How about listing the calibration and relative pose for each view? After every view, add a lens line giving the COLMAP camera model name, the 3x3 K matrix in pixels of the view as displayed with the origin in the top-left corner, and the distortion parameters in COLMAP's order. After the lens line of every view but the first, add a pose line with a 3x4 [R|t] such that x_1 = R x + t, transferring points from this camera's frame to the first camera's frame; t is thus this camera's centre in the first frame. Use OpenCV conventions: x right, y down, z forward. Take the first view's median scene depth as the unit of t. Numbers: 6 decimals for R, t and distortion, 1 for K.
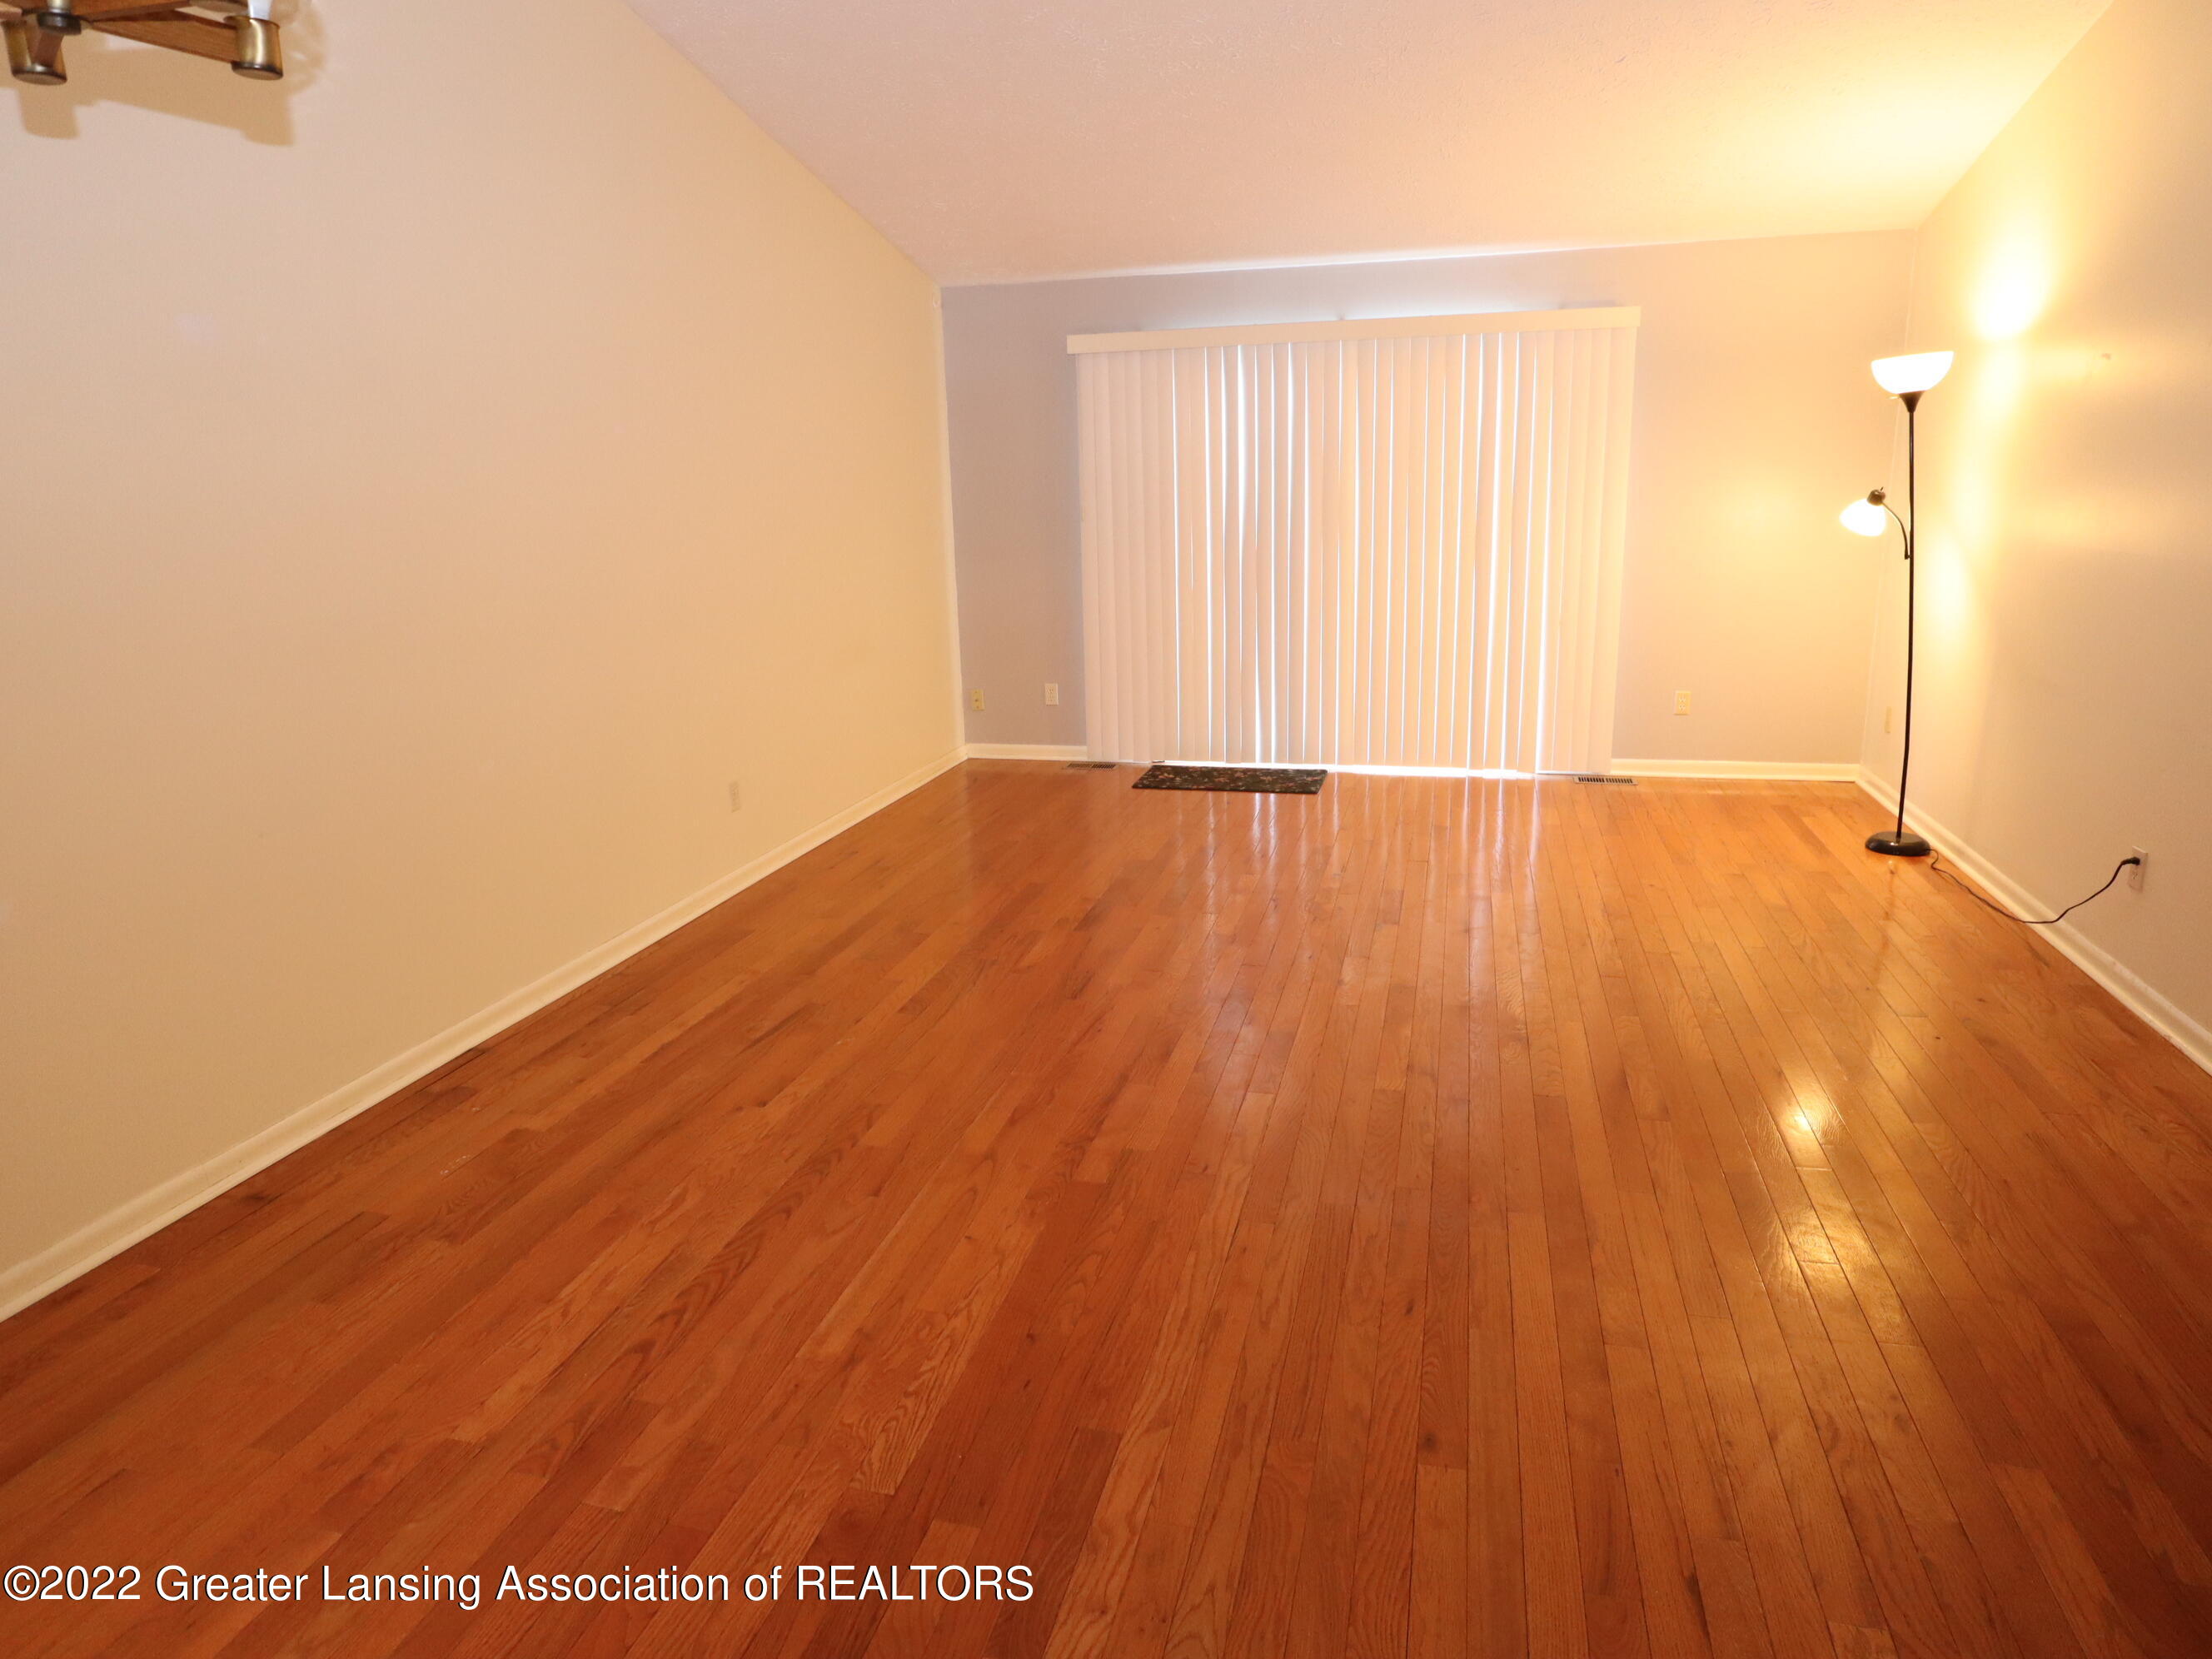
lens RADIAL K [[1353.1, 0, 1106.5], [0, 1353.1, 820.5], [0, 0, 1]] dist [-0.028412, 0.008860]
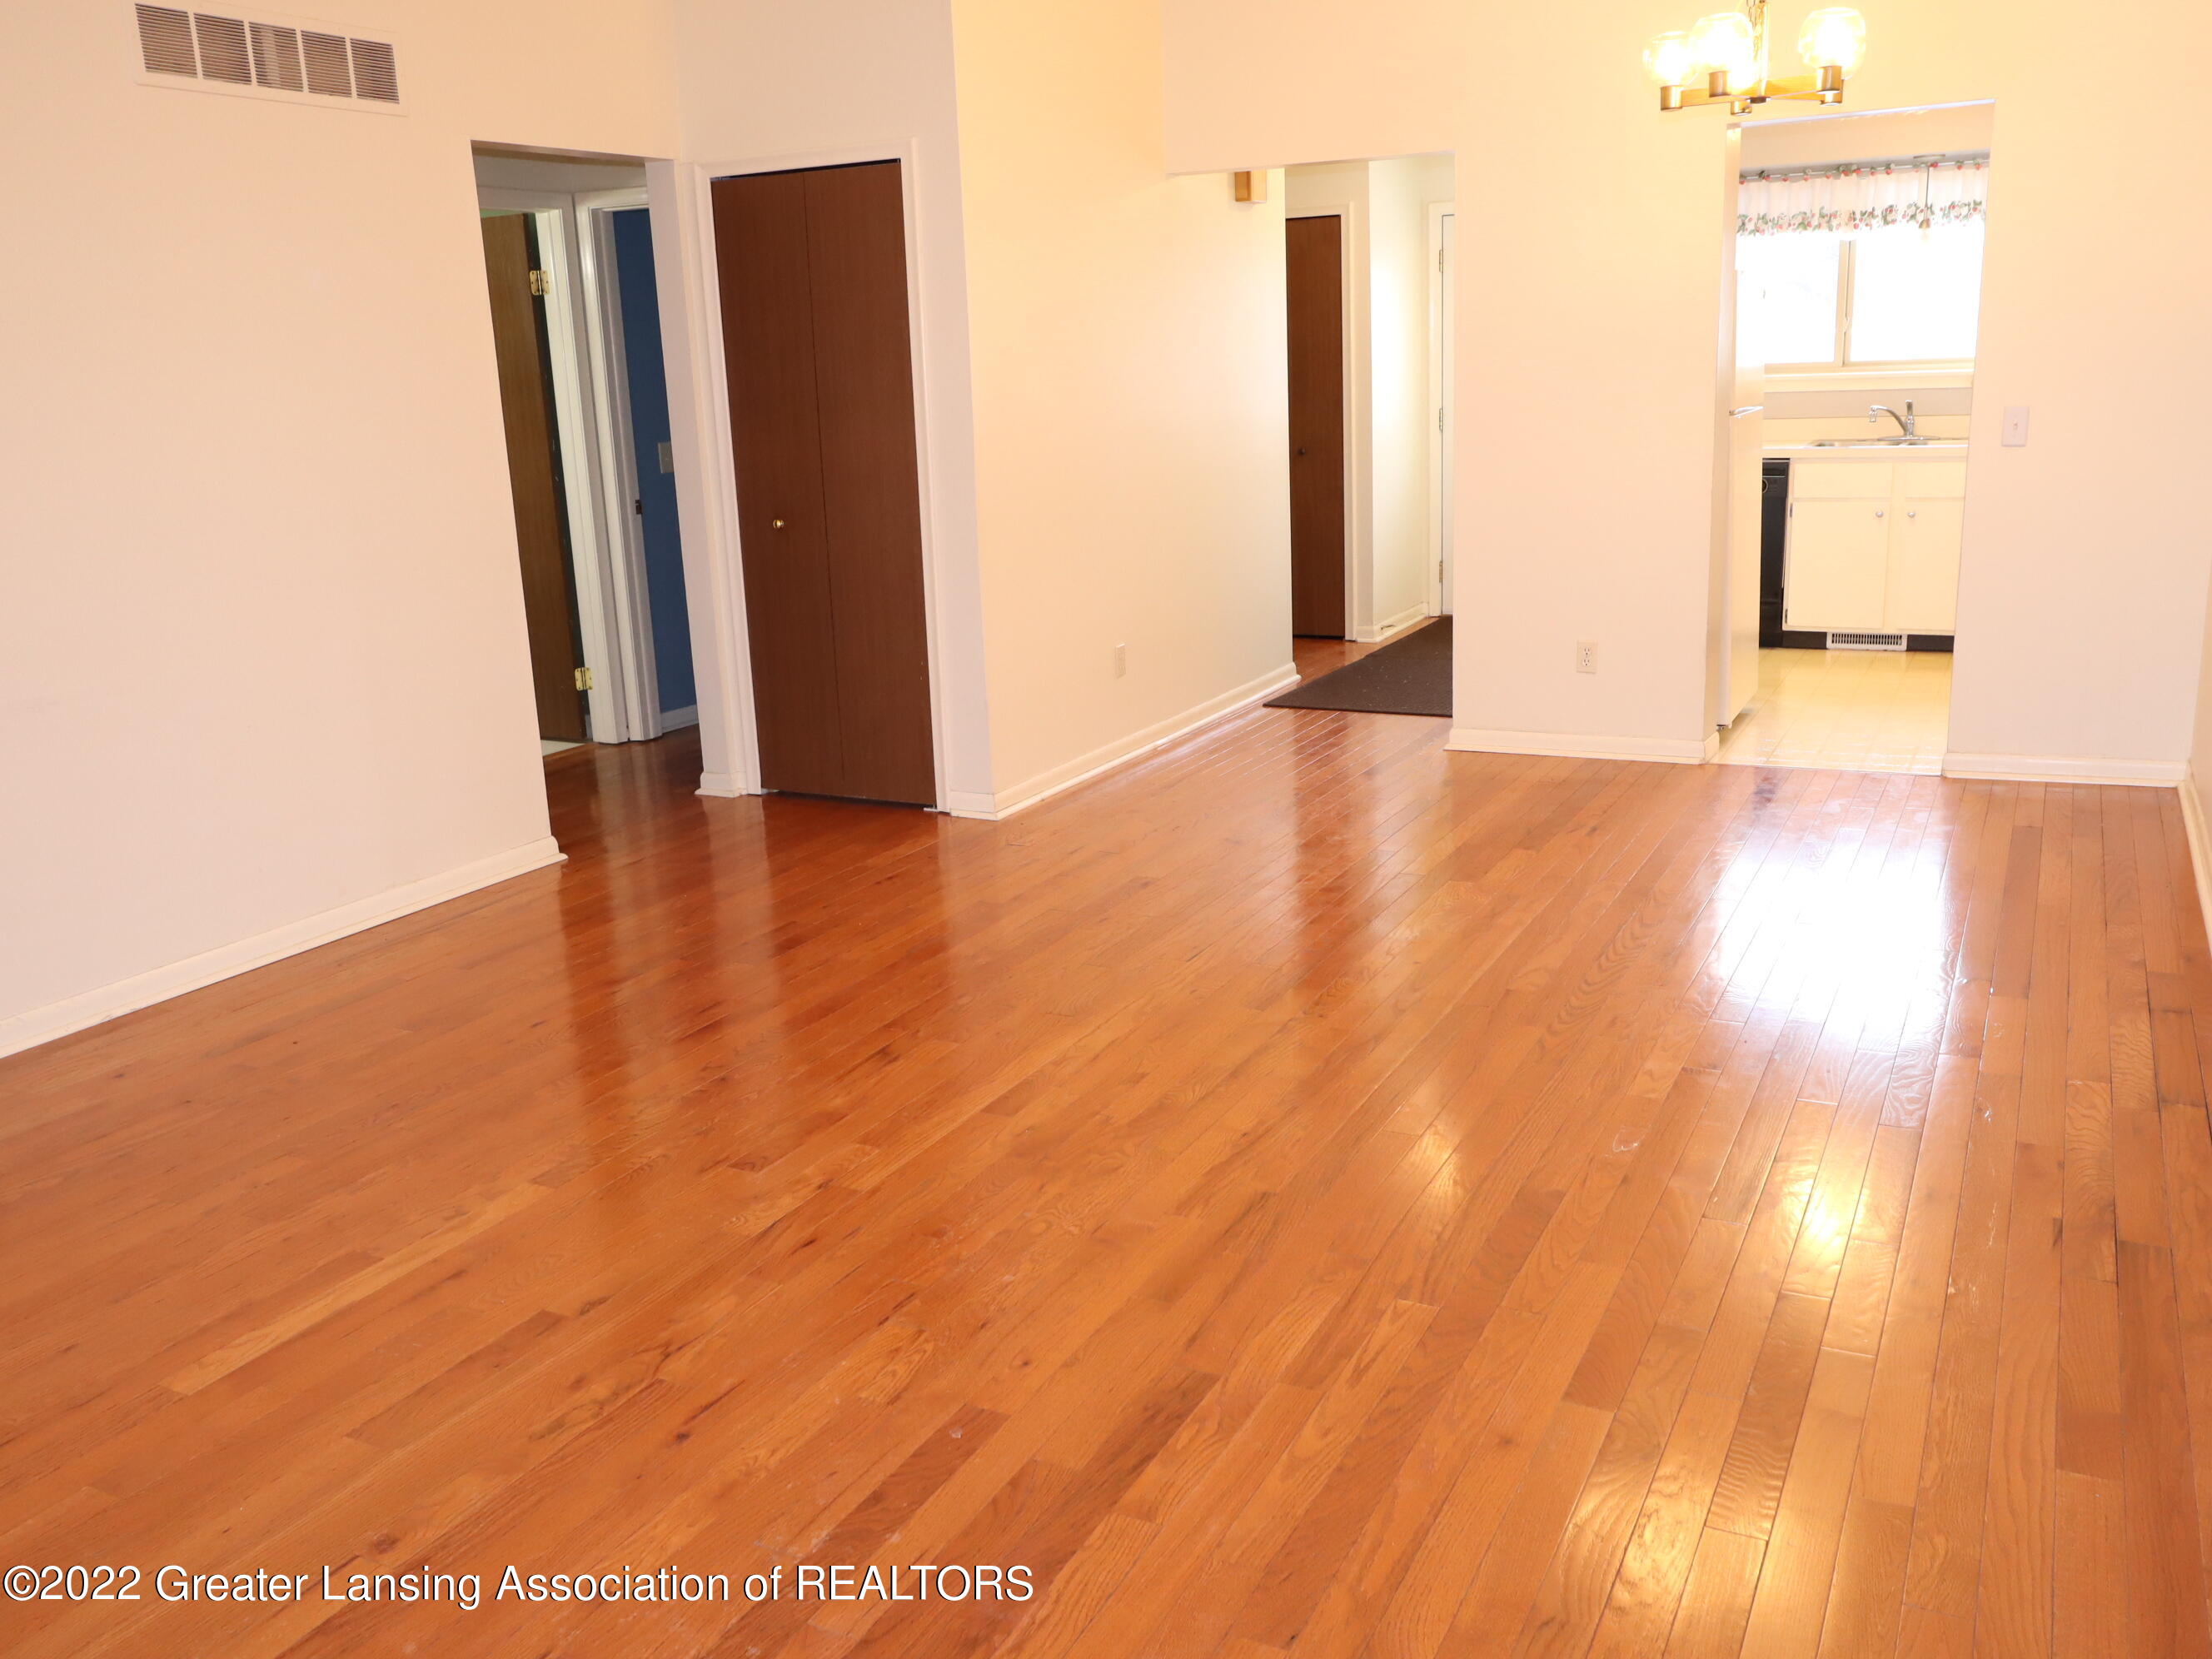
lens RADIAL K [[1794.2, 0, 1101.7], [0, 1794.2, 833.5], [0, 0, 1]] dist [-0.032661, 0.005945]
pose [[-0.971274, 0.013107, 0.237602, -0.190405], [0.127378, 0.872028, 0.472591, -0.519394], [-0.201001, 0.489281, -0.848648, 2.128194]]
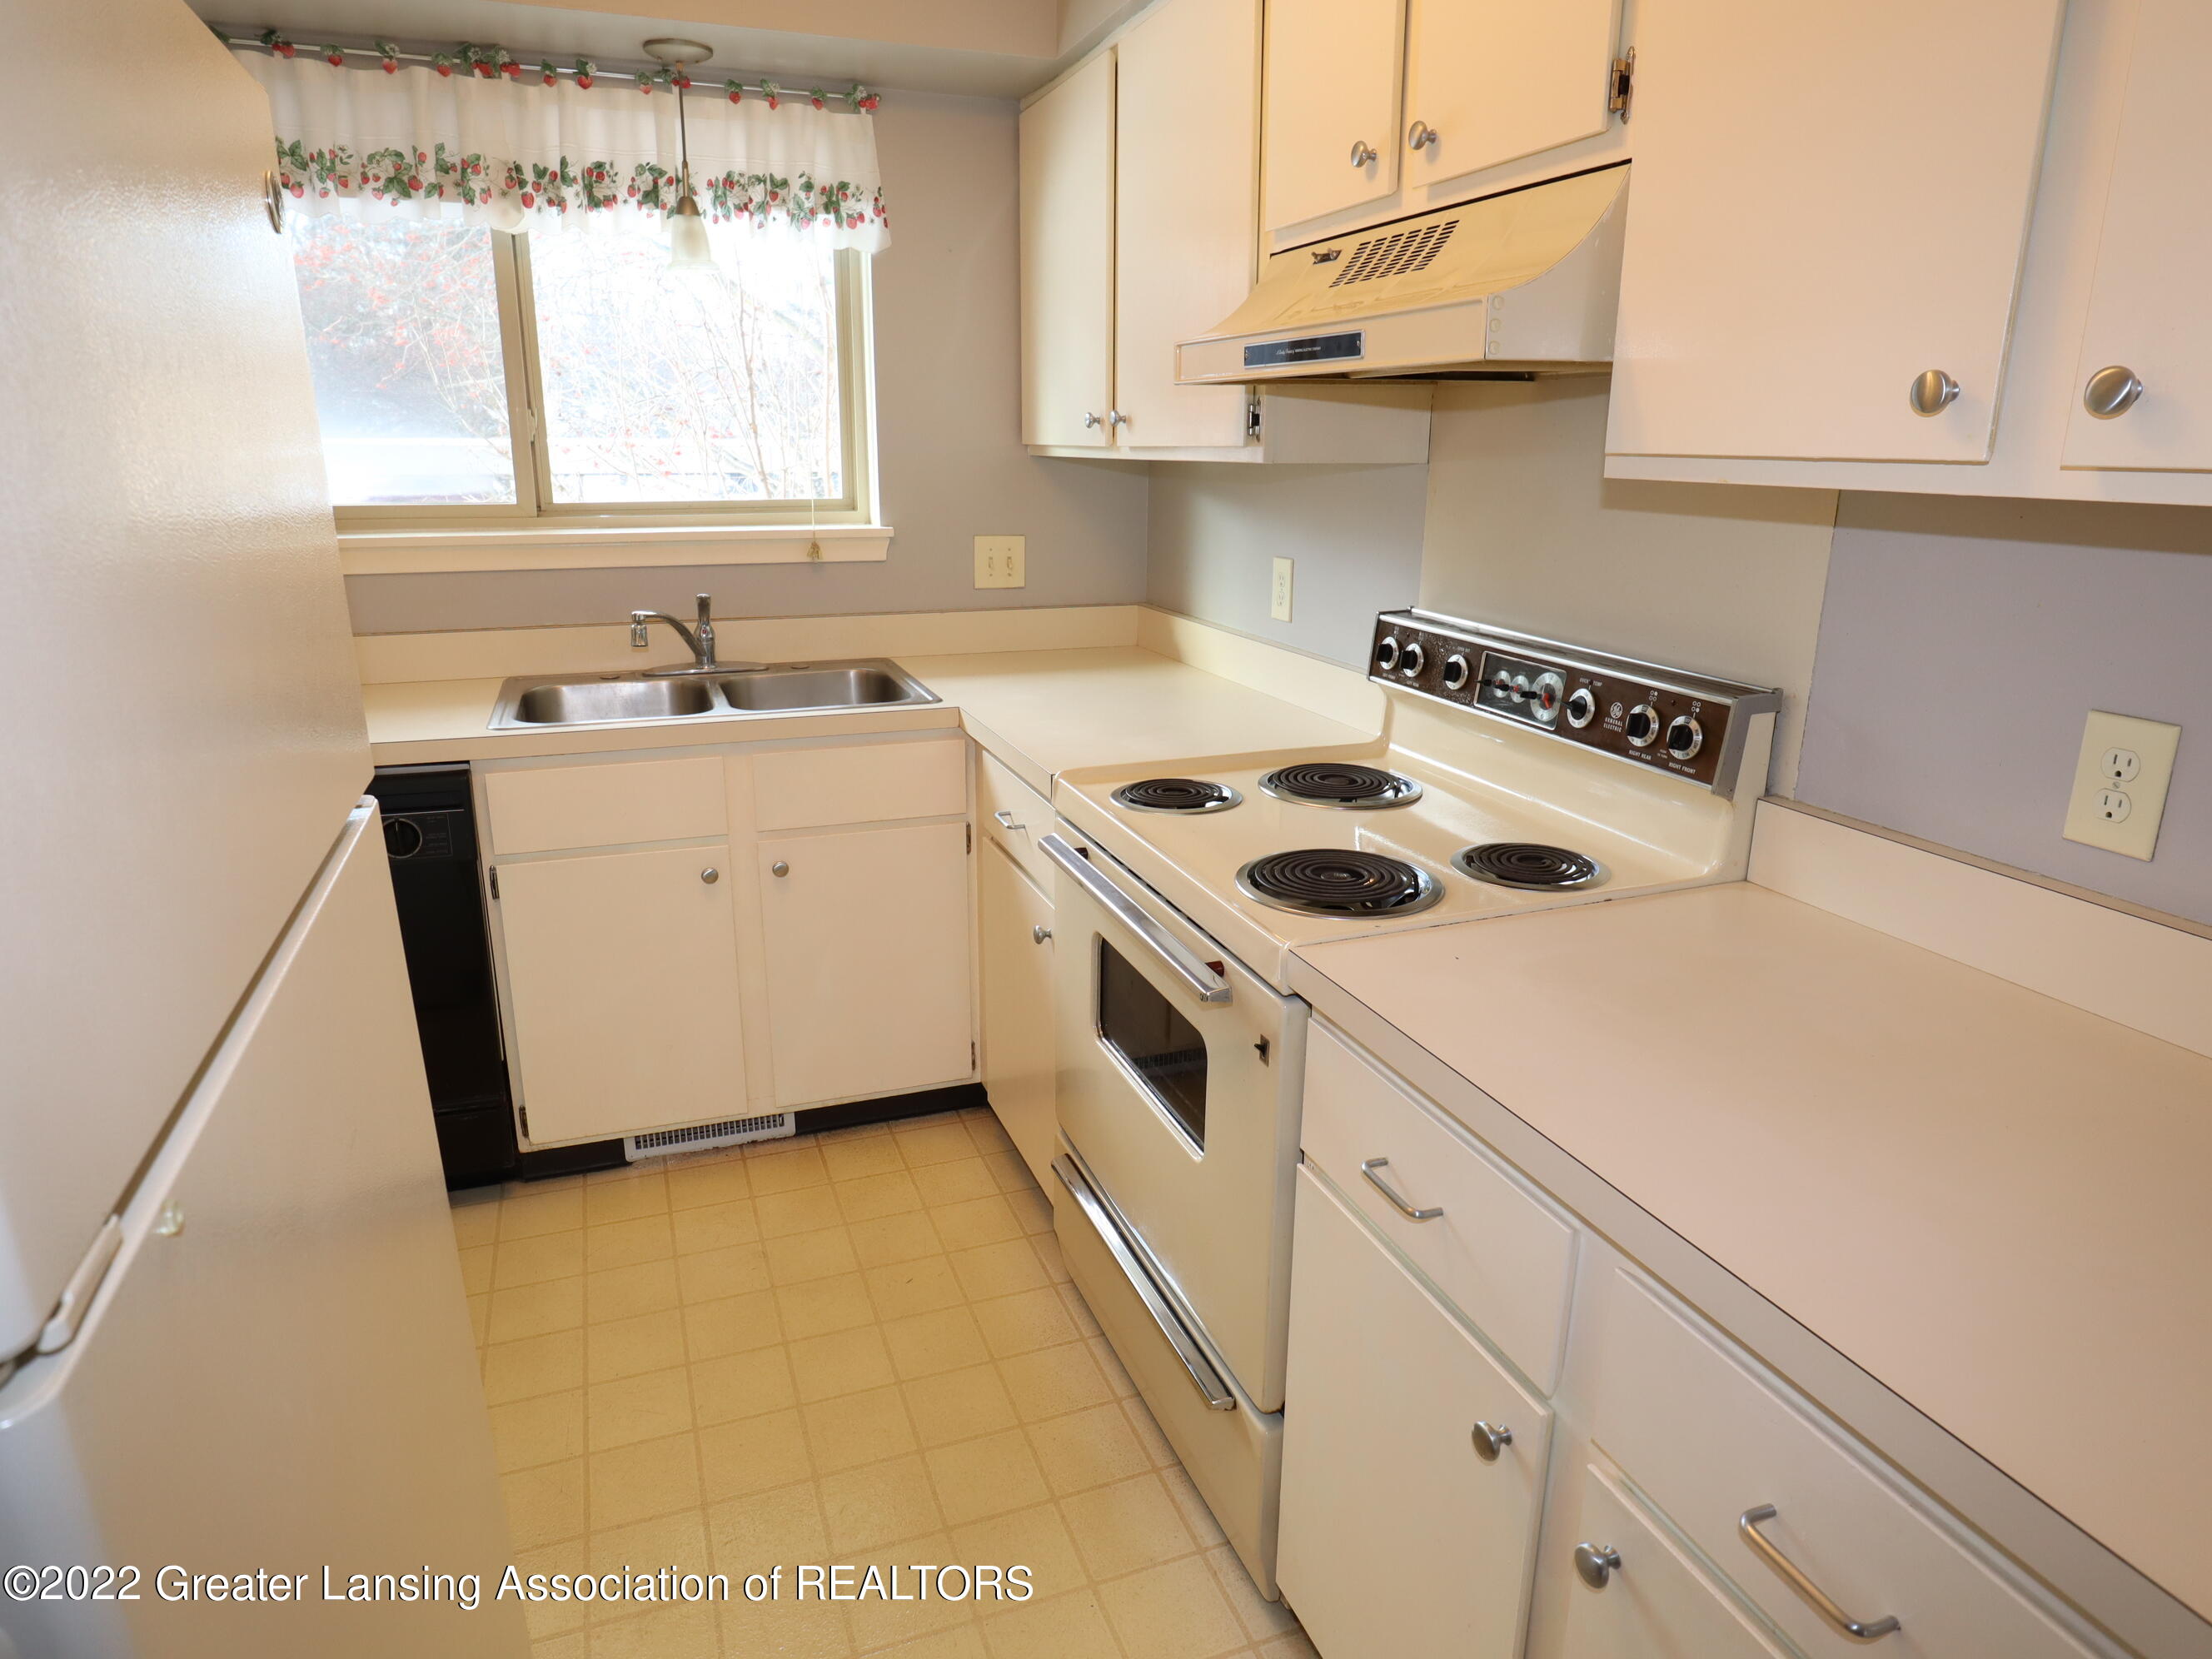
lens RADIAL K [[1353.1, 0, 1116.4], [0, 1353.1, 828.2], [0, 0, 1]] dist [-0.028412, 0.008860]
pose [[-0.819260, 0.176067, -0.545722, -0.442039], [-0.130704, 0.869304, 0.476683, 0.001817], [0.558327, 0.461856, -0.689174, 0.121593]]
